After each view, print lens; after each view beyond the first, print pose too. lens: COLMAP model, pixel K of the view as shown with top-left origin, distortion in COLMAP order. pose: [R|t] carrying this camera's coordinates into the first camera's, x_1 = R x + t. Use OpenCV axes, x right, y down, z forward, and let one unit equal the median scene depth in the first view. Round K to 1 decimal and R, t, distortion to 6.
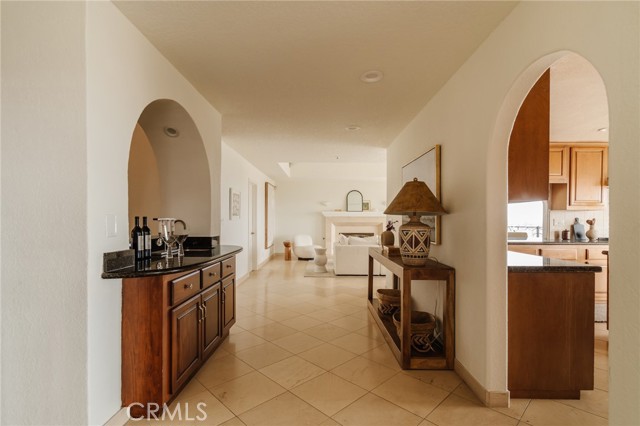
lens RADIAL K [[314.7, 0, 302.9], [0, 314.7, 217.6], [0, 0, 1]] dist [0.007111, 0.000075]
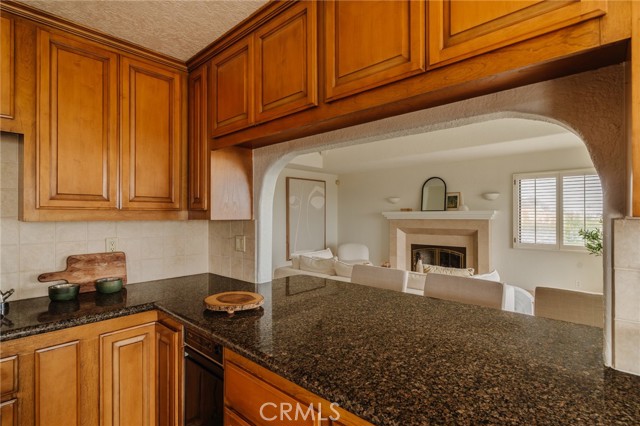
lens RADIAL K [[314.7, 0, 319.2], [0, 314.7, 215.6], [0, 0, 1]] dist [0.007111, 0.000075]
pose [[0.757808, -0.007165, -0.652438, 0.721354], [0.006405, 0.999973, -0.003543, -0.016554], [0.652446, -0.001494, 0.757834, 0.681904]]
